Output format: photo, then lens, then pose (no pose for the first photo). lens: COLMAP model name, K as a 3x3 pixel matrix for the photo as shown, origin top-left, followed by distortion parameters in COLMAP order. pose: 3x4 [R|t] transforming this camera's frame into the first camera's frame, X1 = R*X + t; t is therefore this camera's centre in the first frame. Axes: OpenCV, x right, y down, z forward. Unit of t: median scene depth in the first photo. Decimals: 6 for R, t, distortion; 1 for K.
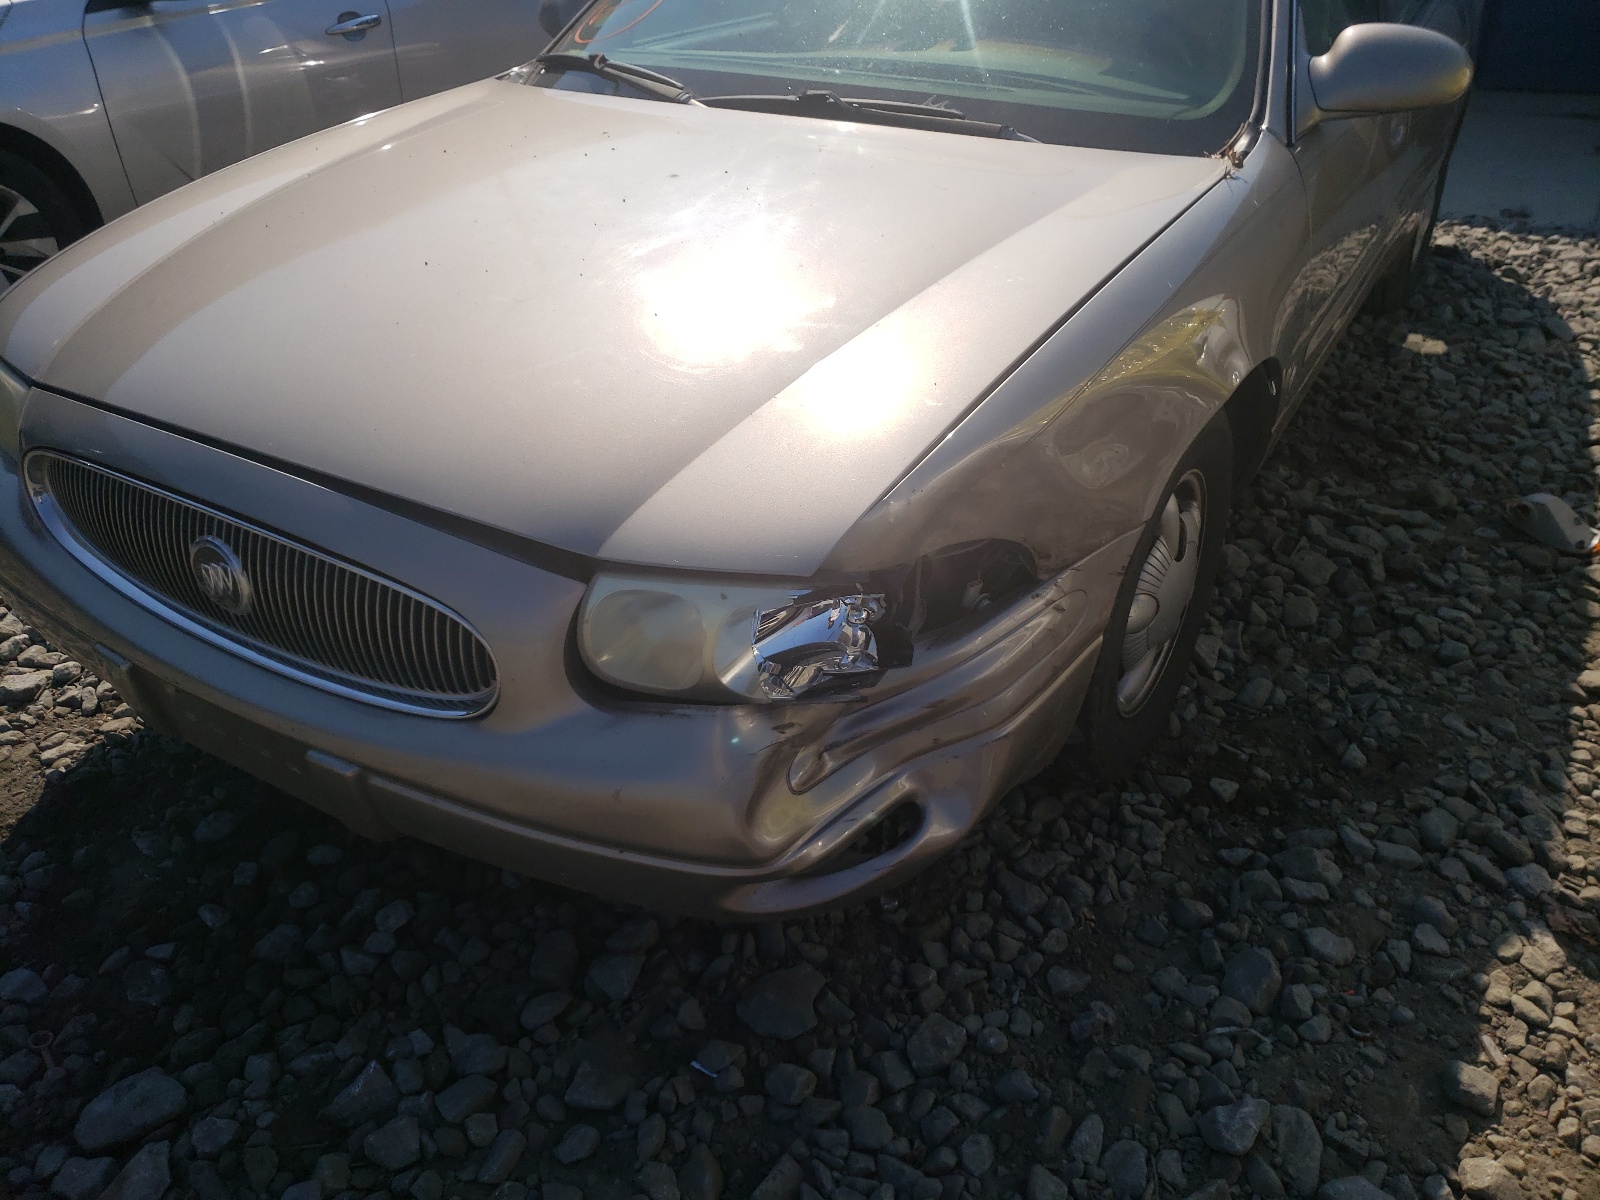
lens RADIAL K [[1308.9, 0, 837.2], [0, 1308.9, 599.7], [0, 0, 1]] dist [-0.005240, 0.034270]
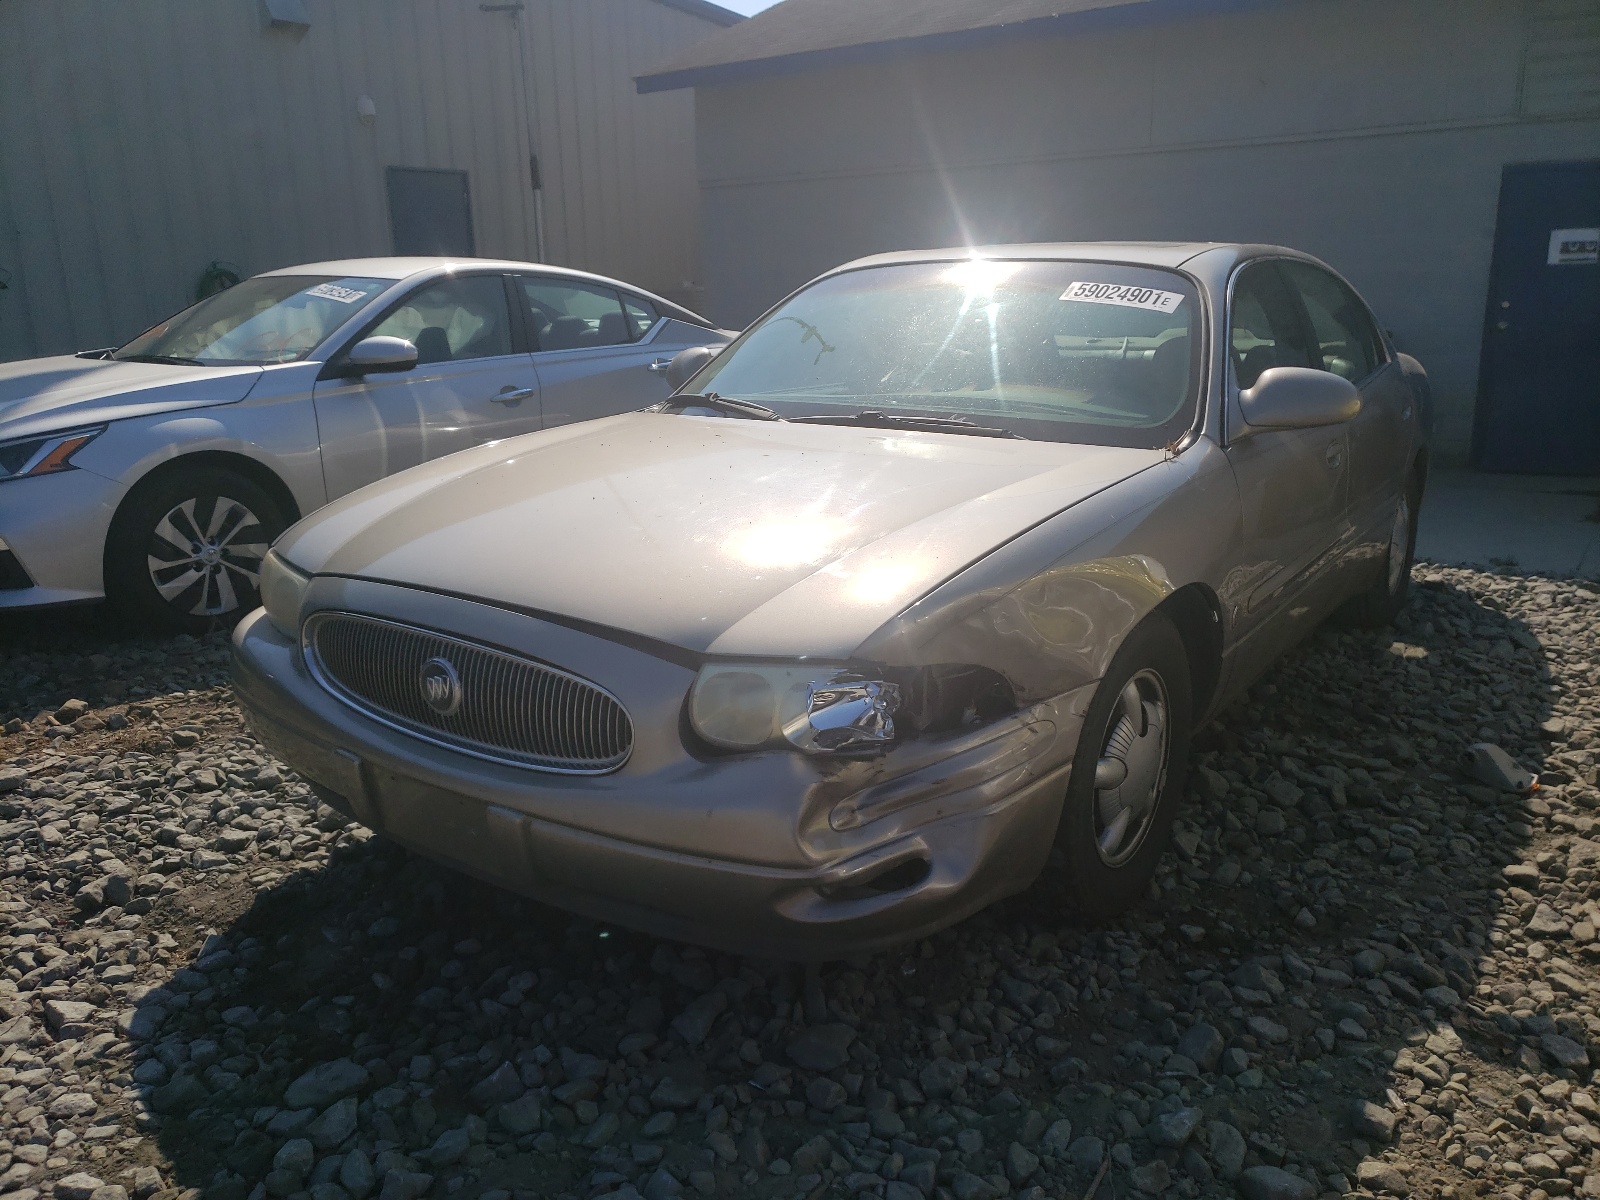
lens RADIAL K [[1308.9, 0, 837.2], [0, 1308.9, 599.7], [0, 0, 1]] dist [-0.005240, 0.034270]
pose [[0.998320, 0.013019, -0.056451, 0.035222], [-0.028531, 0.958549, -0.283495, 0.232086], [0.050420, 0.284629, 0.957311, -0.308563]]
